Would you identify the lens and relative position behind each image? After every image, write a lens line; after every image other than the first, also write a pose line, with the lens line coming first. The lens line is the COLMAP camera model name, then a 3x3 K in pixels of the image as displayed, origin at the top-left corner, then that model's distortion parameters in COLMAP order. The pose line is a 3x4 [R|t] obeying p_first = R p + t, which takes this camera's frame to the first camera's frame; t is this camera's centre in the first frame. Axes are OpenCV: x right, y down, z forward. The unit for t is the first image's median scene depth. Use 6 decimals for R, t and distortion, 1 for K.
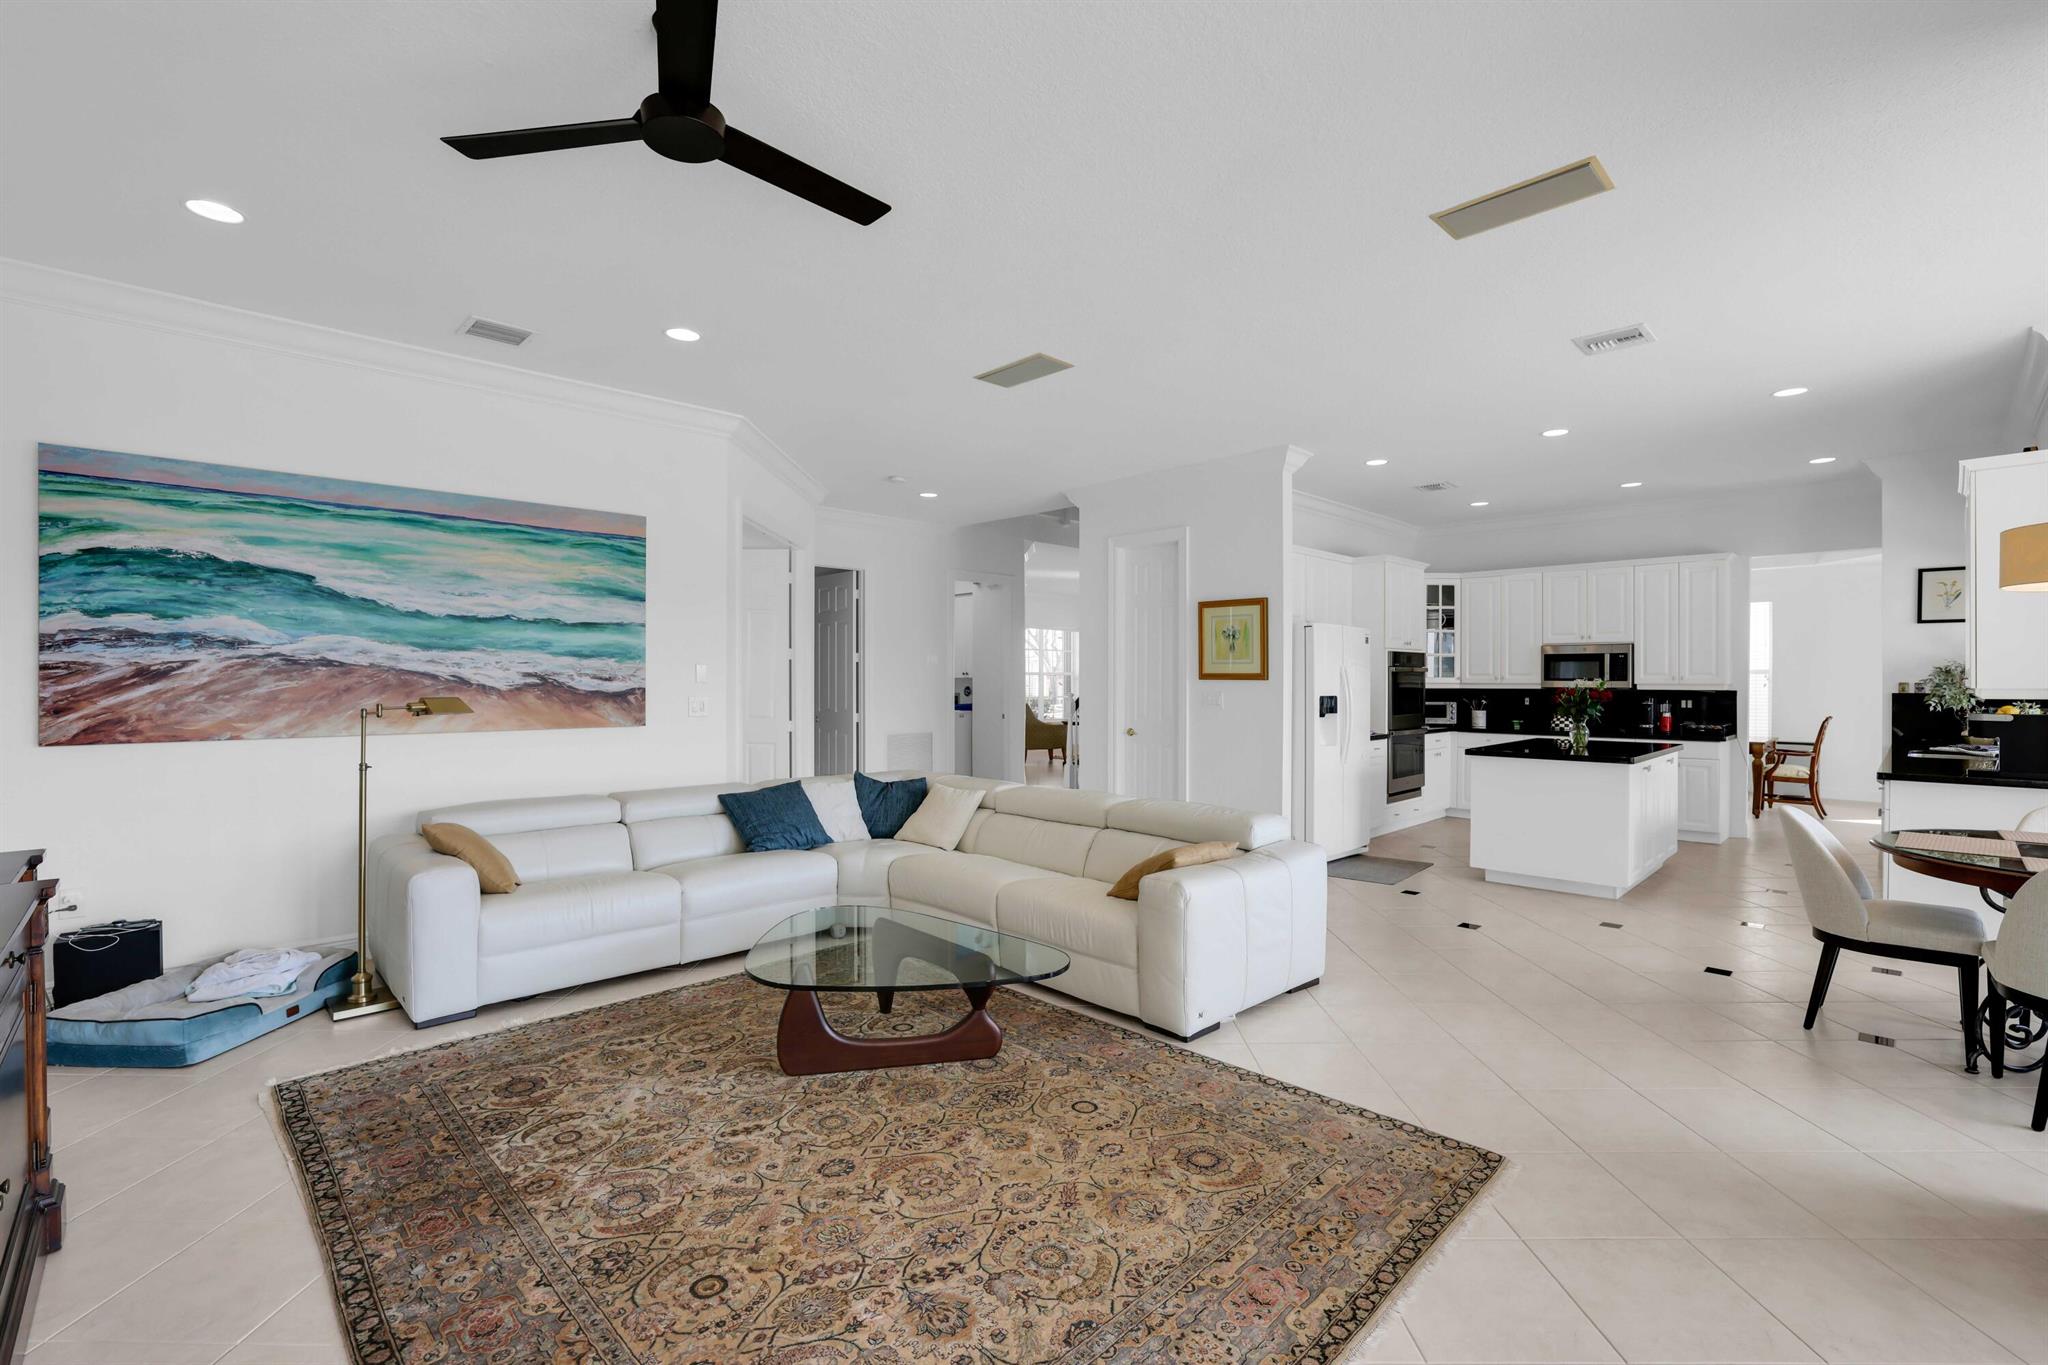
lens RADIAL K [[889.7, 0, 1024.0], [0, 889.7, 682.5], [0, 0, 1]] dist [-0.018468, 0.000266]
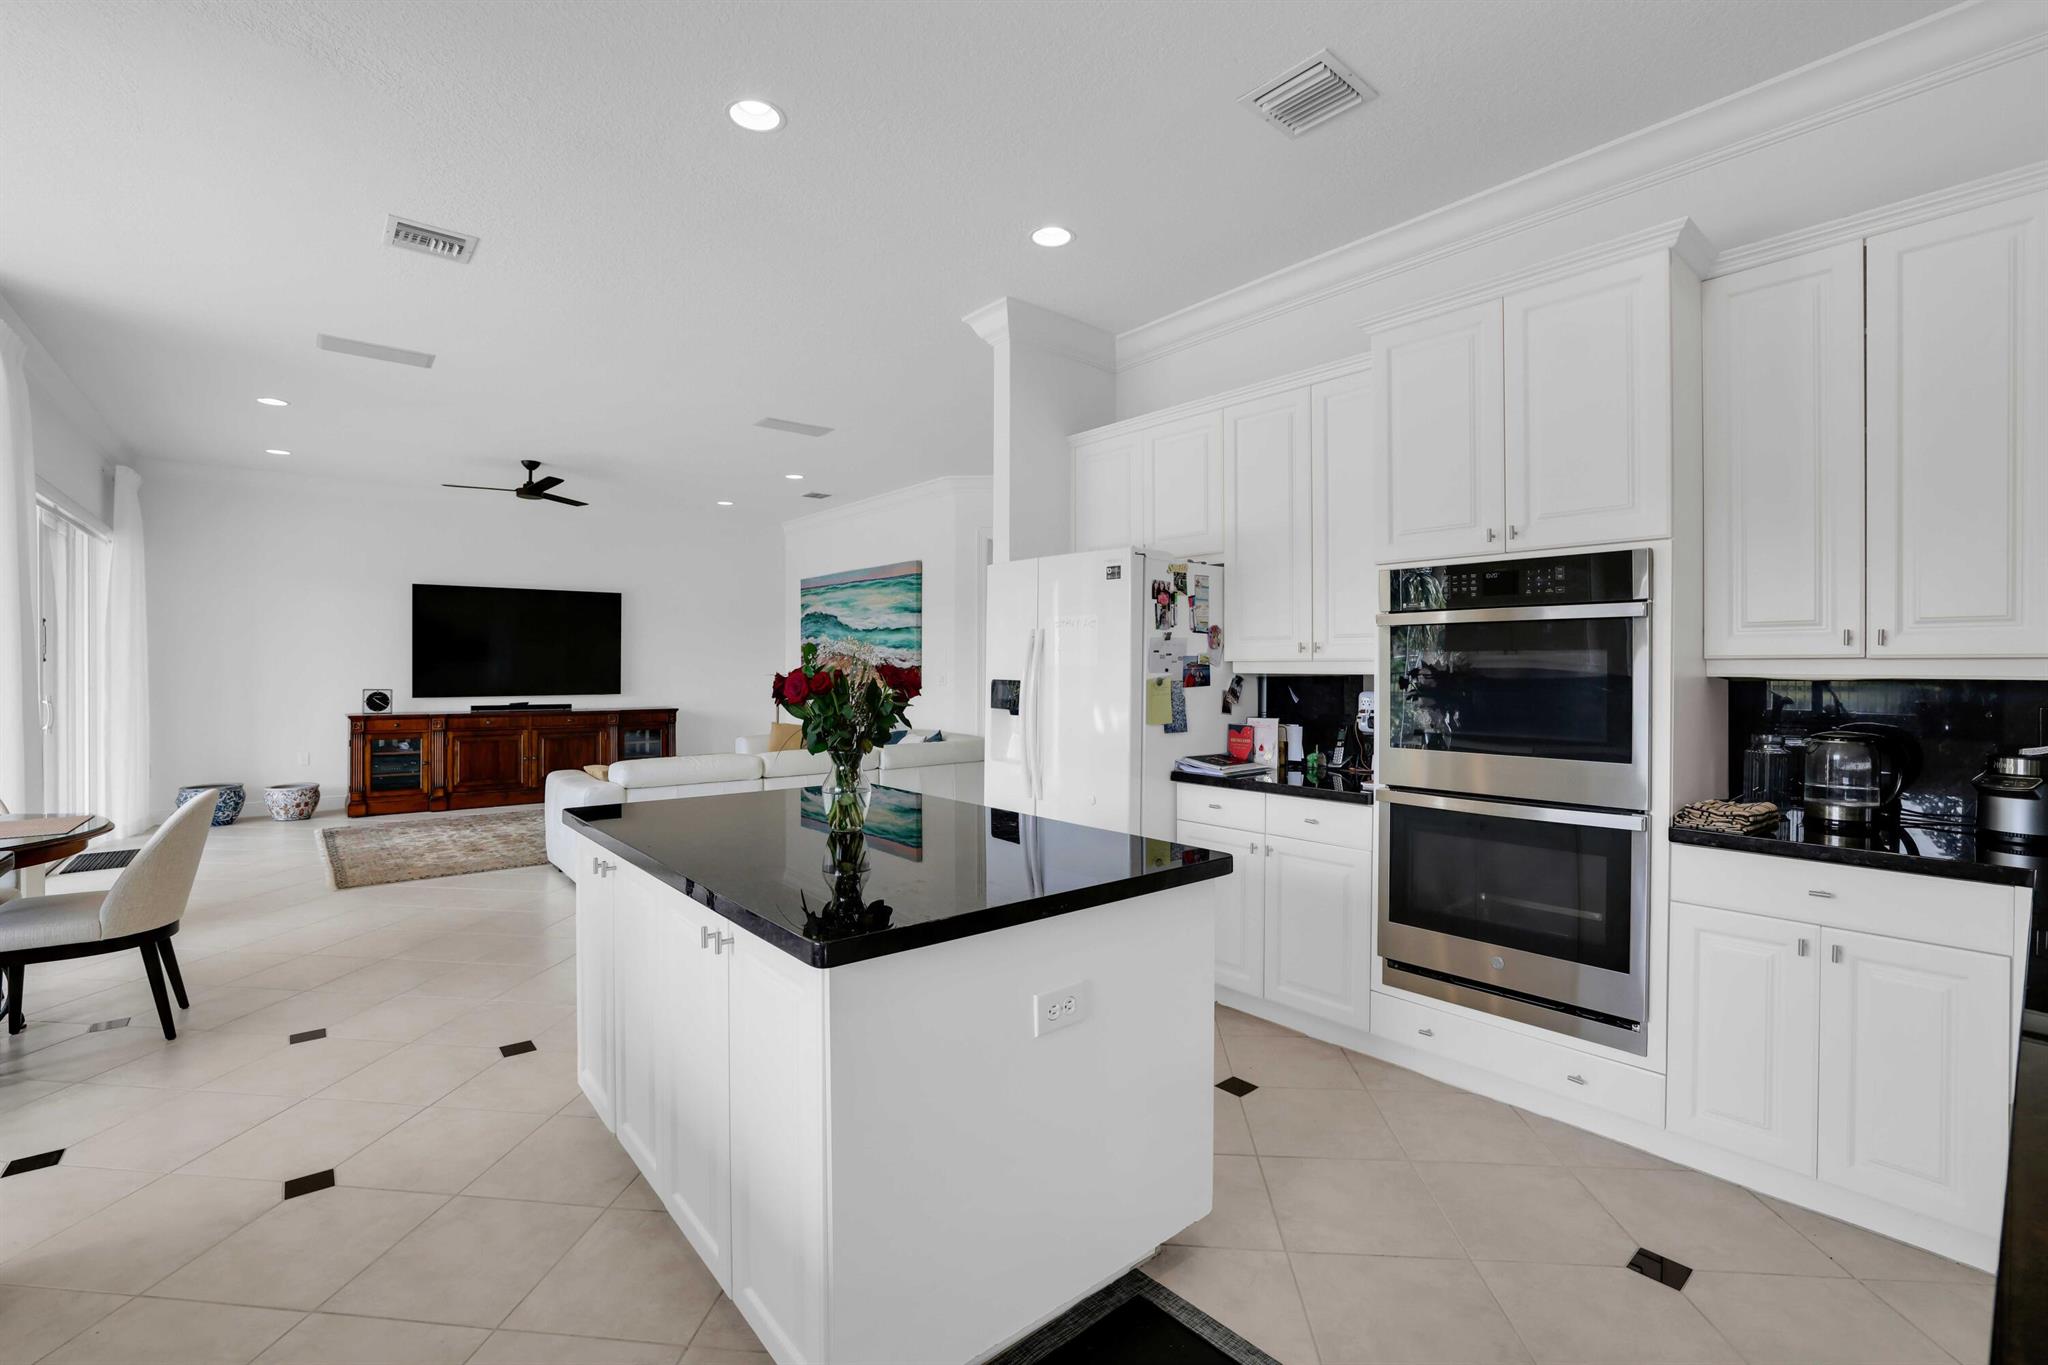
lens RADIAL K [[889.7, 0, 1024.0], [0, 889.7, 682.5], [0, 0, 1]] dist [-0.018468, 0.000266]
pose [[-0.065822, 0.016916, -0.997688, 1.269018], [-0.003528, 0.999846, 0.017186, 0.007531], [0.997825, 0.004651, -0.065752, 1.407114]]
